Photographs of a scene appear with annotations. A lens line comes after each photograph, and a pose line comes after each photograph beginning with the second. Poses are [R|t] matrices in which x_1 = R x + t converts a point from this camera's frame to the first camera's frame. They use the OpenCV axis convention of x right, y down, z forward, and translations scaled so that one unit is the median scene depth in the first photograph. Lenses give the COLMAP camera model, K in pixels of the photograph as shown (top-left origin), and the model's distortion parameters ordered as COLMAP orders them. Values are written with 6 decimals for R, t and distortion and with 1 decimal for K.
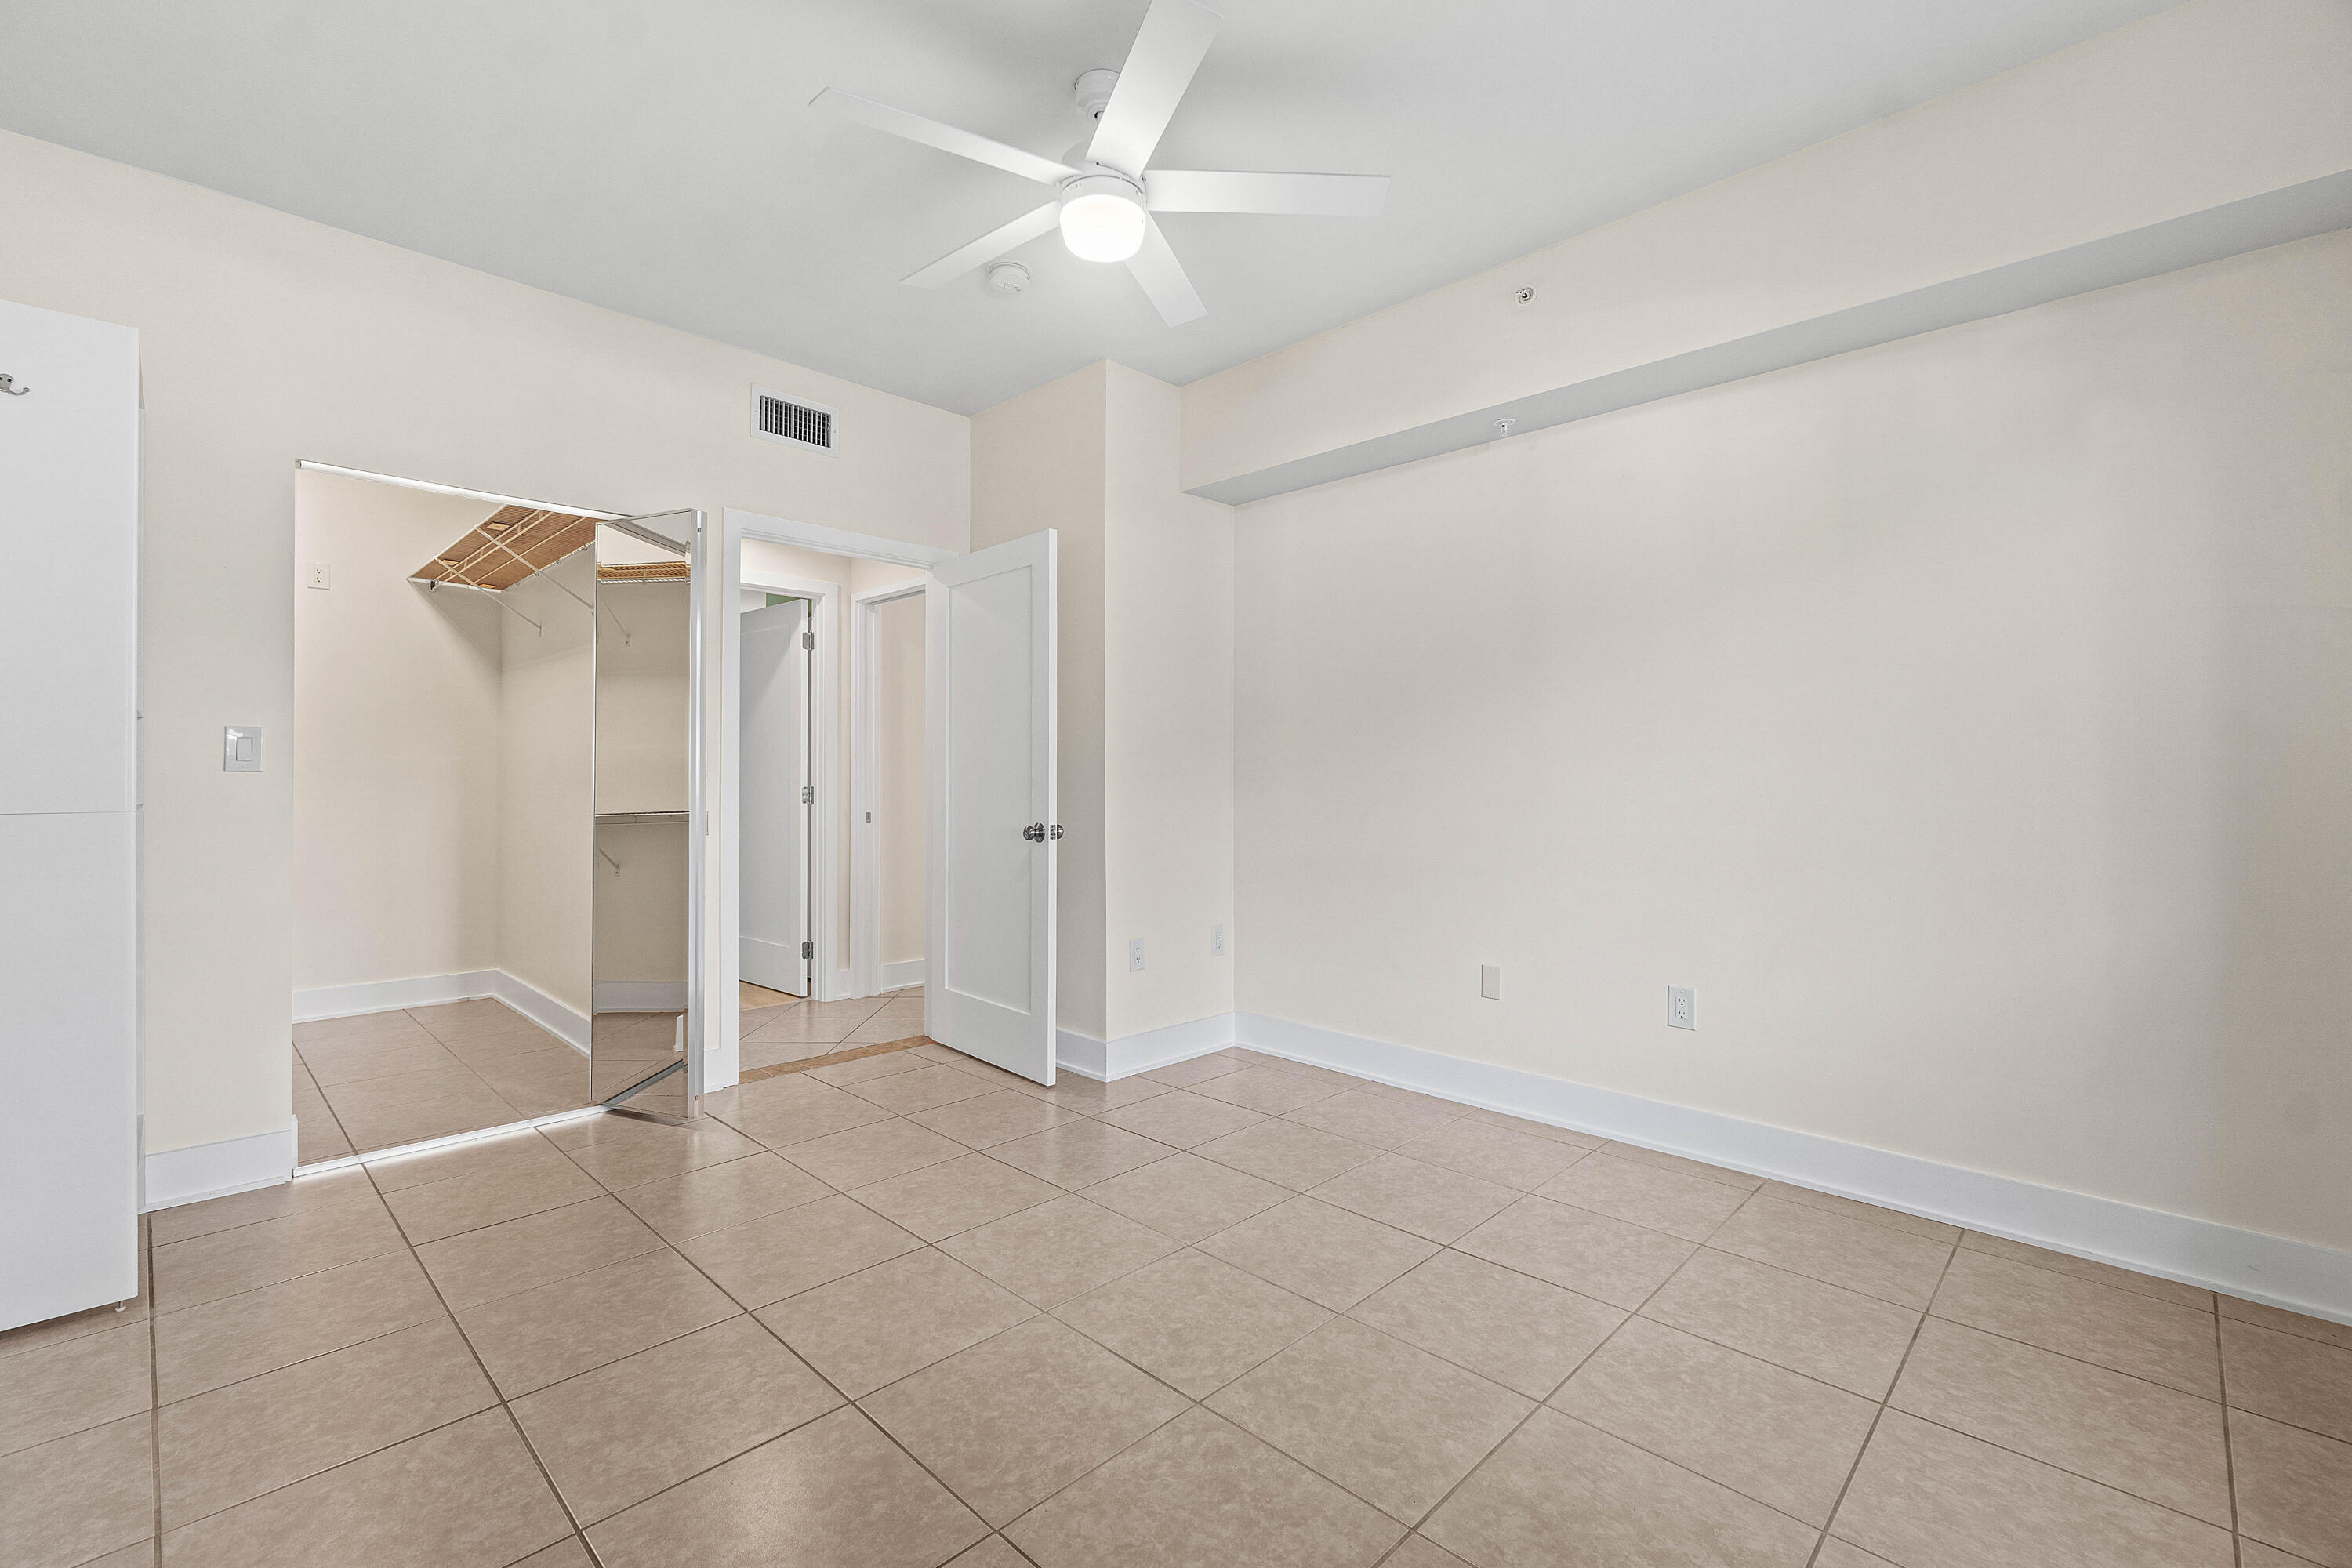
lens RADIAL K [[1037.0, 0, 1166.2], [0, 1037.0, 773.5], [0, 0, 1]] dist [-0.002679, -0.000105]
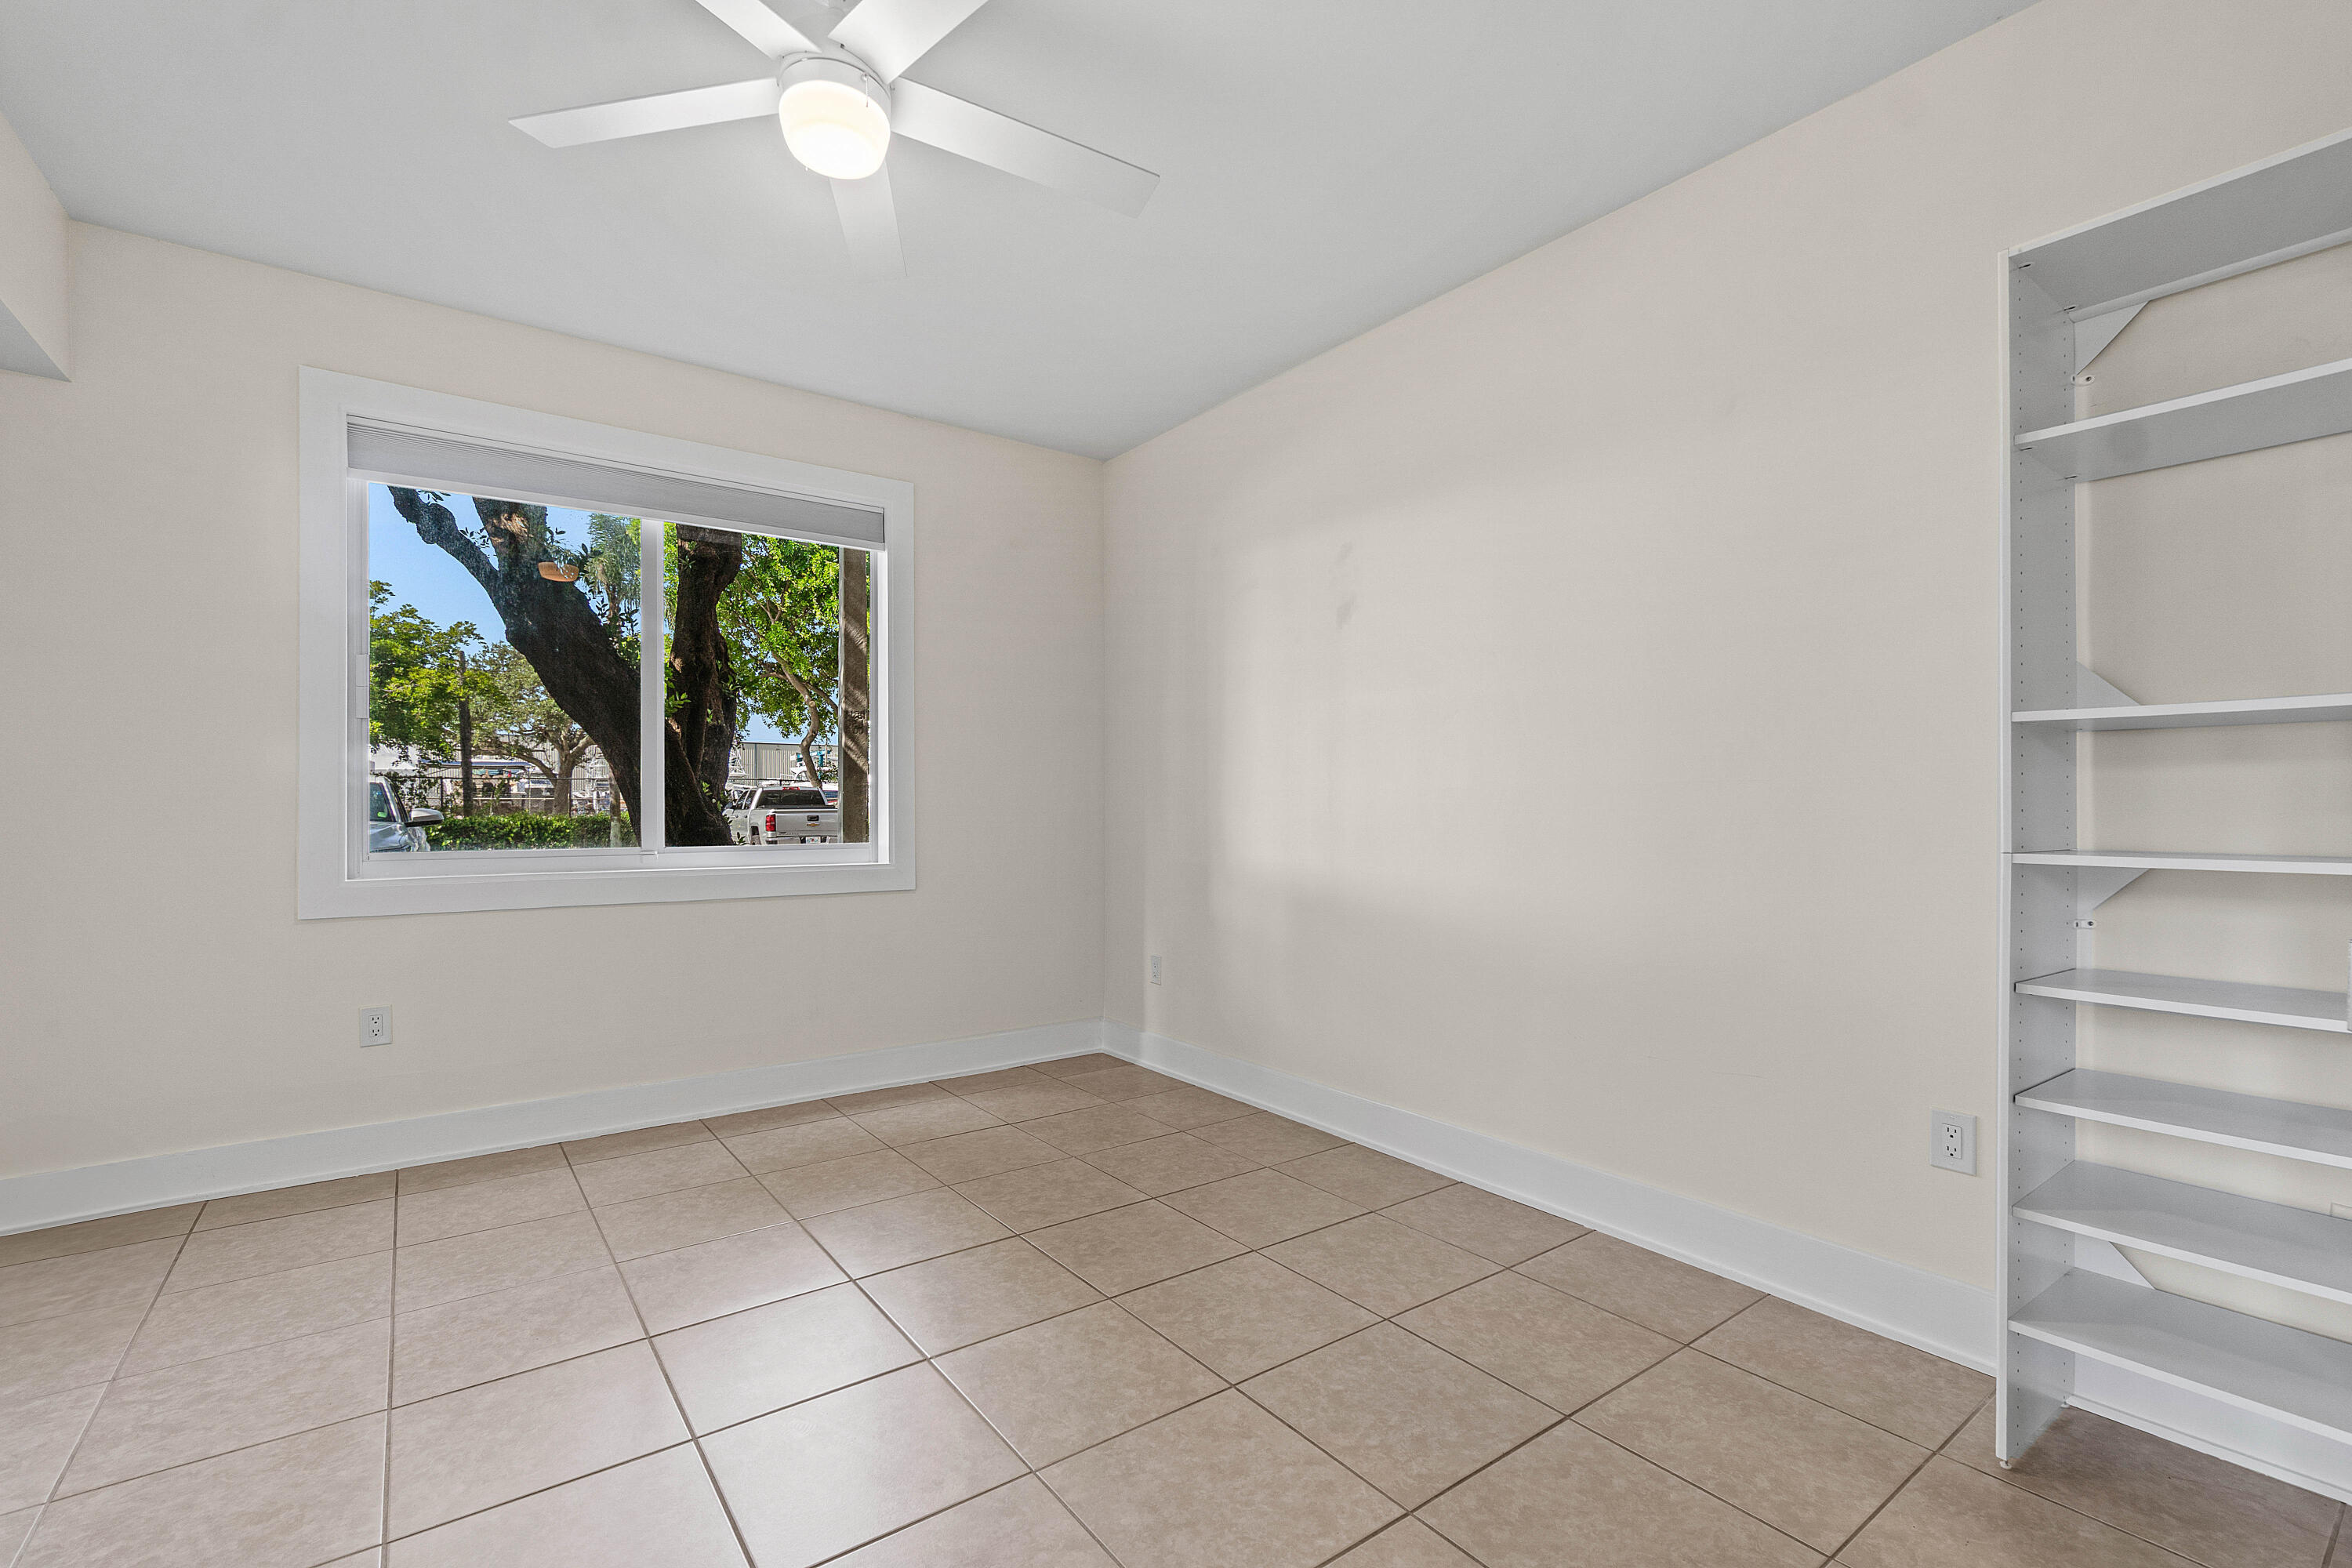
lens RADIAL K [[1037.0, 0, 1166.2], [0, 1037.0, 773.5], [0, 0, 1]] dist [-0.002679, -0.000105]
pose [[-0.987961, 0.000883, 0.154698, -0.533309], [-0.004663, 0.999359, -0.035482, 0.005697], [-0.154631, -0.035777, -0.987324, 2.122732]]
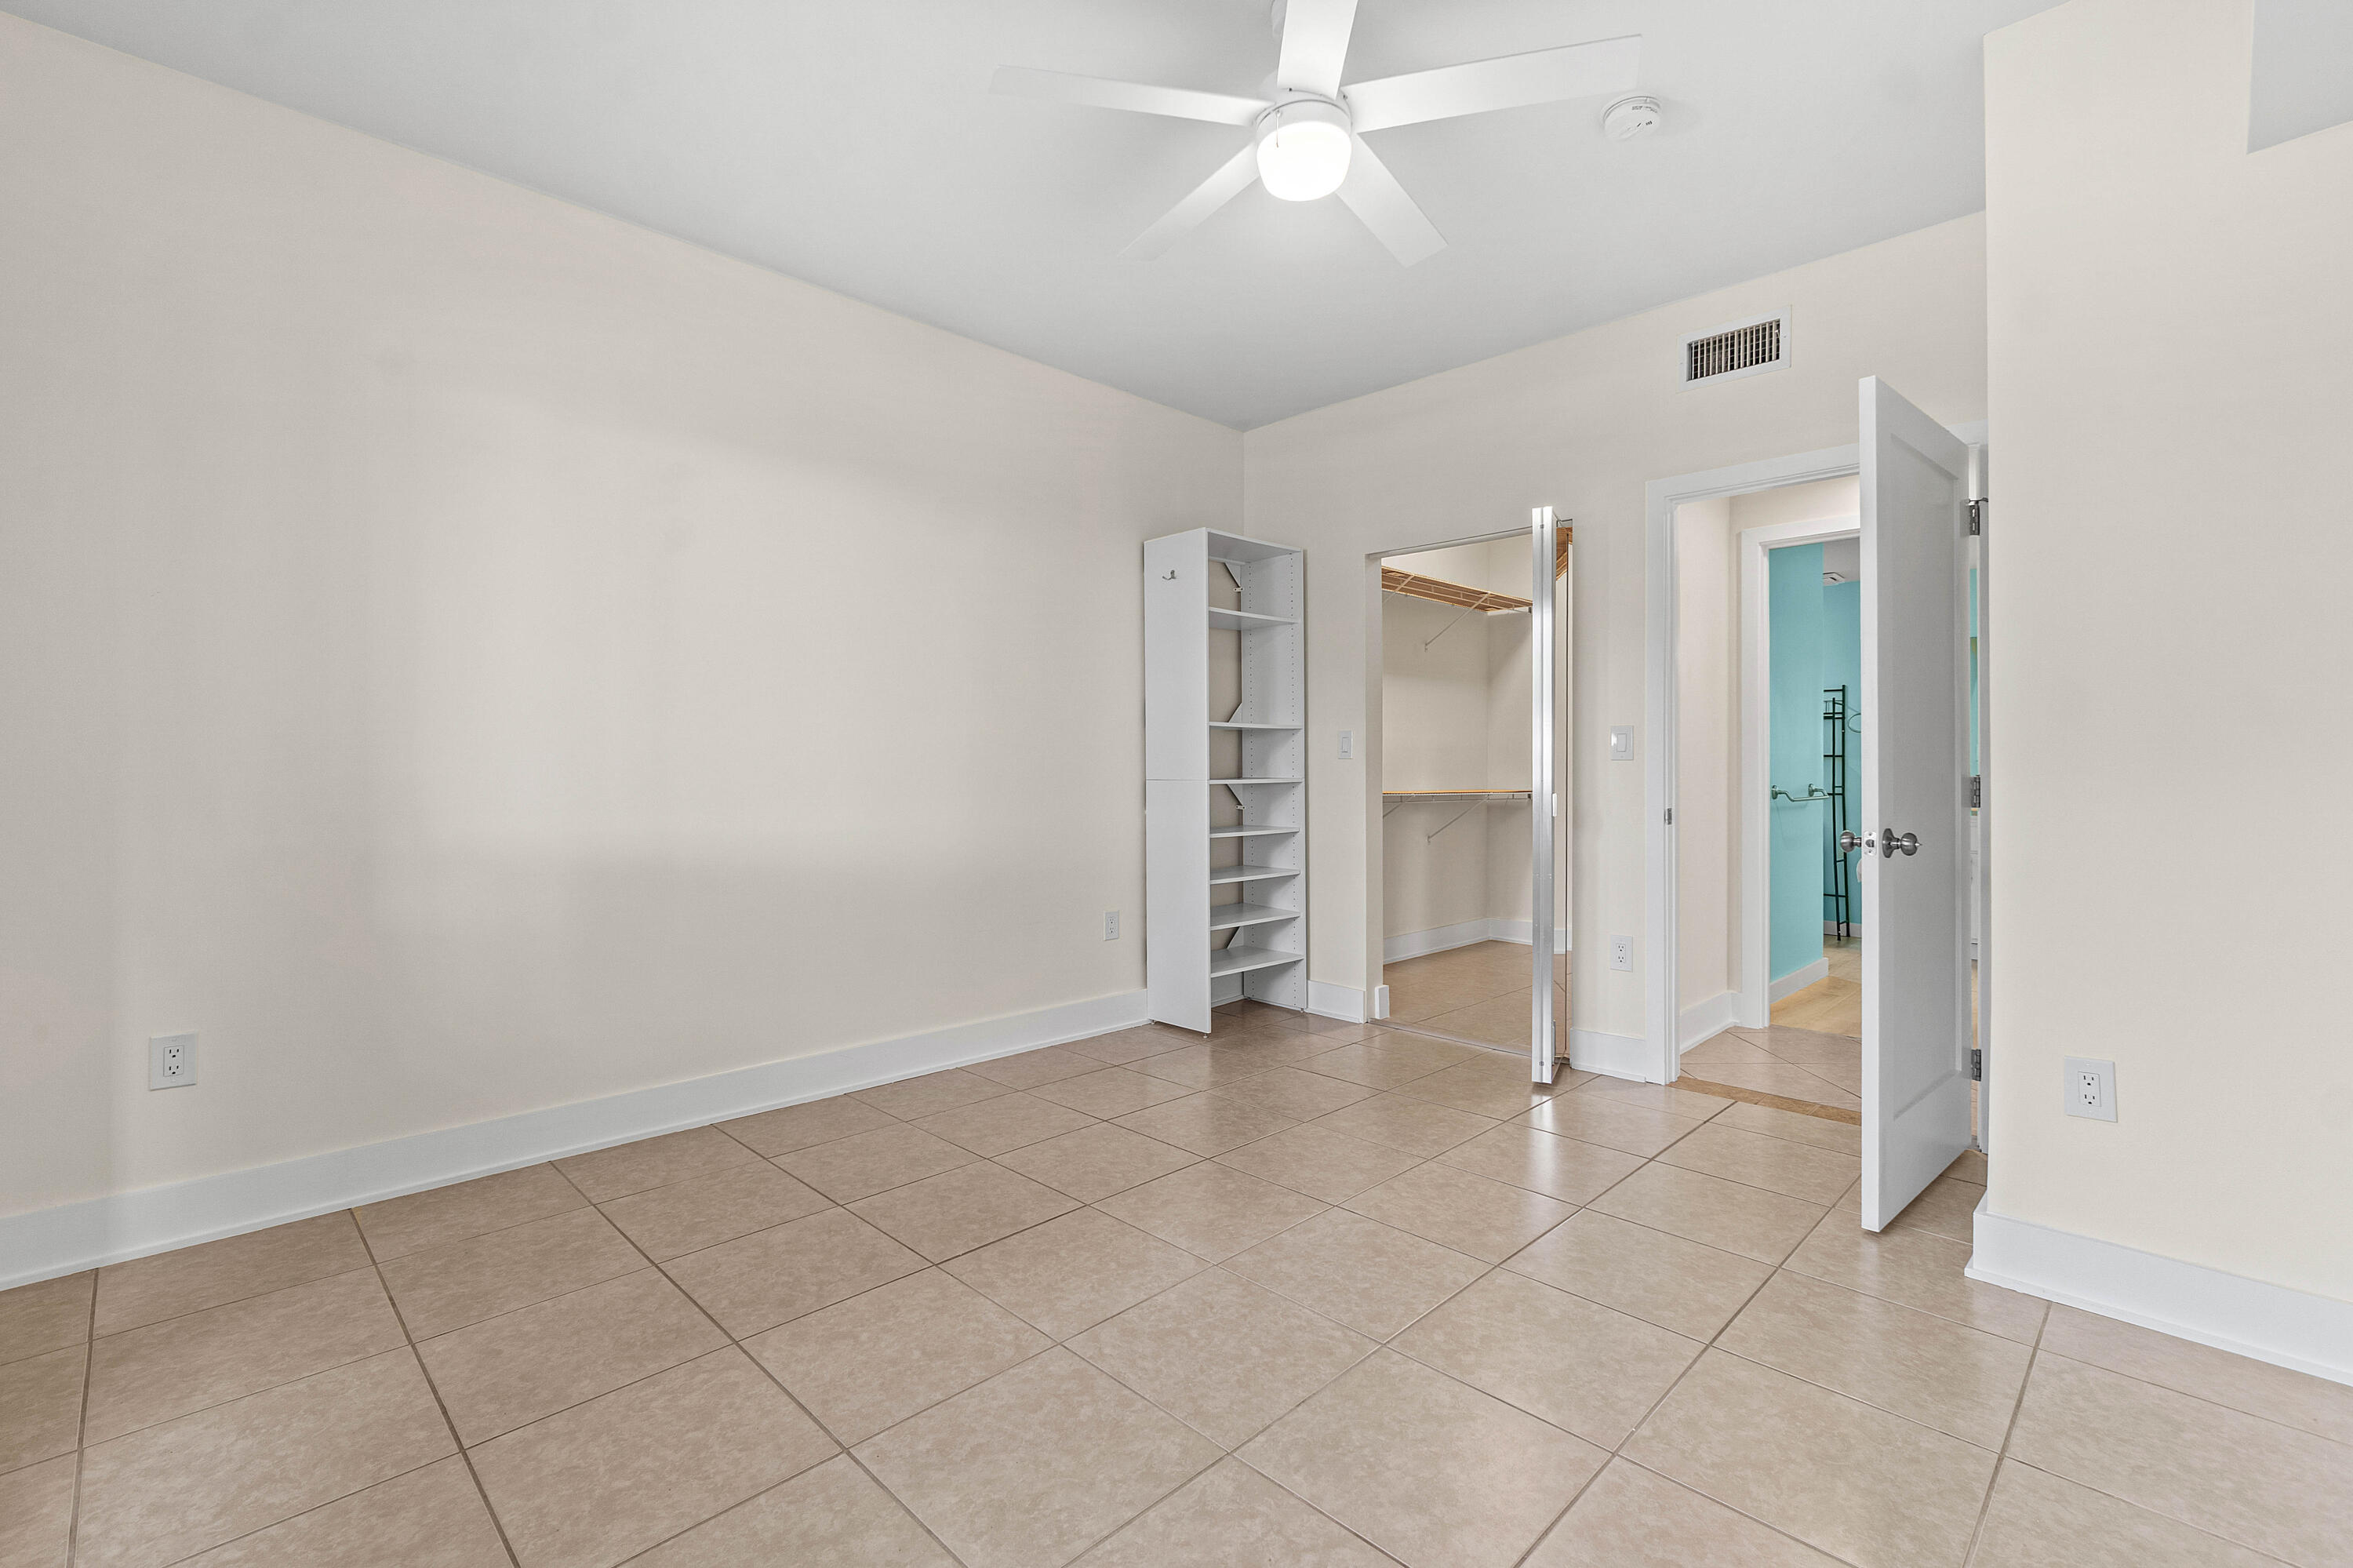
lens RADIAL K [[1037.5, 0, 1166.6], [0, 1037.5, 773.5], [0, 0, 1]] dist [-0.002679, -0.000105]
pose [[-0.017188, 0.008227, -0.999818, 1.025383], [0.004099, 0.999958, 0.008157, 0.009184], [0.999844, -0.003958, -0.017221, 1.059182]]
